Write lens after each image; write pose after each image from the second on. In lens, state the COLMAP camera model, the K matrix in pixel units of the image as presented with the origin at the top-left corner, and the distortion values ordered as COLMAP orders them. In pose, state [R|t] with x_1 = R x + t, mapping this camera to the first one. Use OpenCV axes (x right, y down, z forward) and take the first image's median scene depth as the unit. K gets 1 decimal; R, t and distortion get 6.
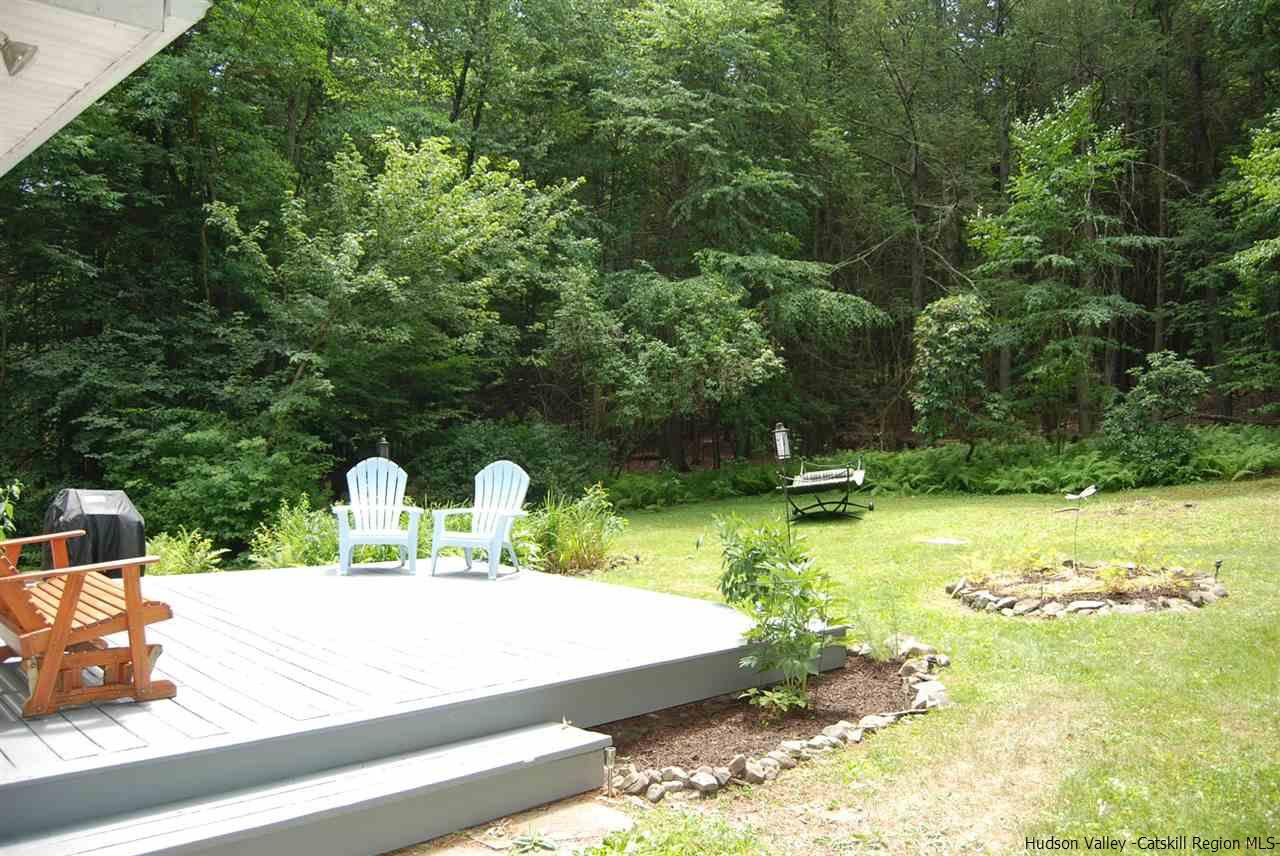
lens RADIAL K [[1011.2, 0, 630.5], [0, 1011.2, 431.1], [0, 0, 1]] dist [-0.073690, 0.007476]
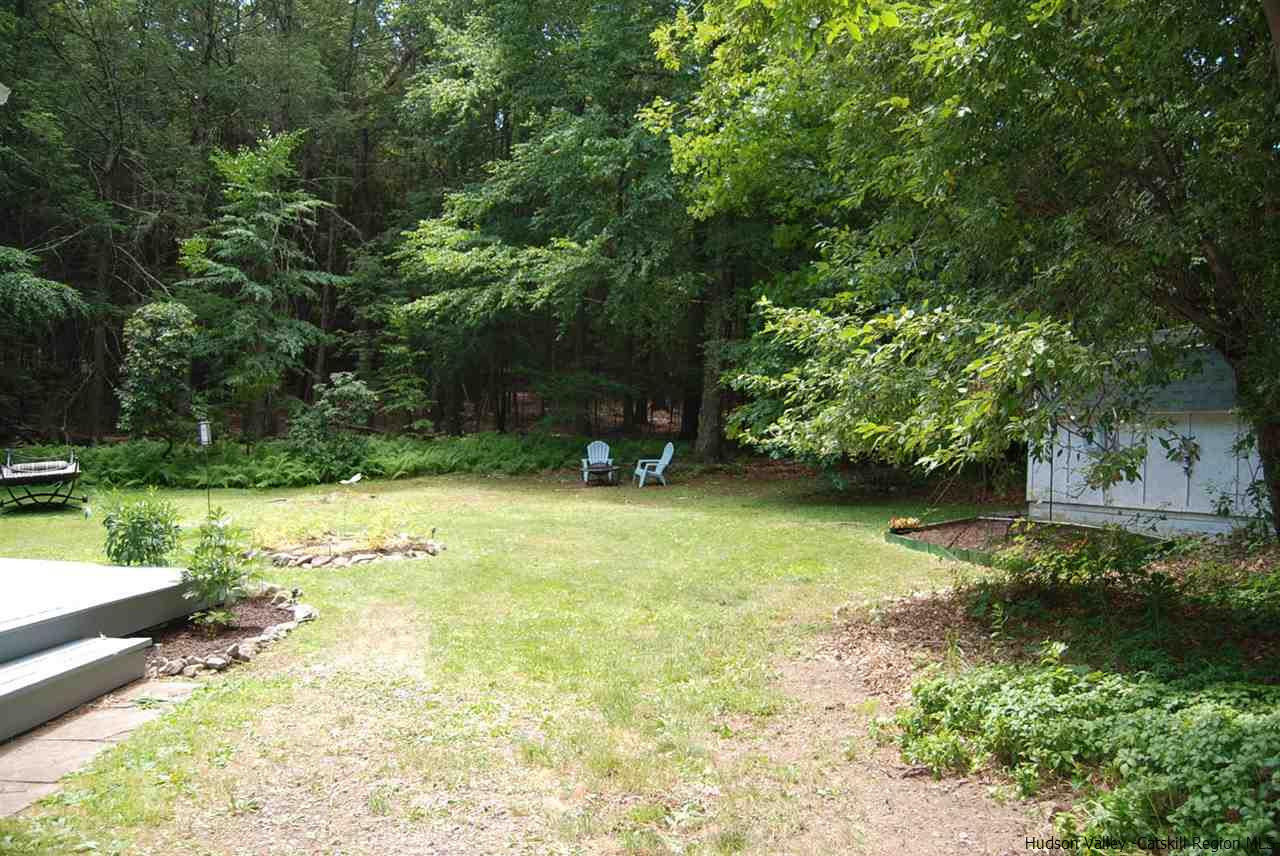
lens RADIAL K [[1011.2, 0, 630.5], [0, 1011.2, 431.1], [0, 0, 1]] dist [-0.073690, 0.007476]
pose [[0.670751, 0.047067, 0.740188, -0.135998], [-0.044347, 0.998744, -0.023321, 0.004716], [-0.740356, -0.017183, 0.671996, -0.091546]]
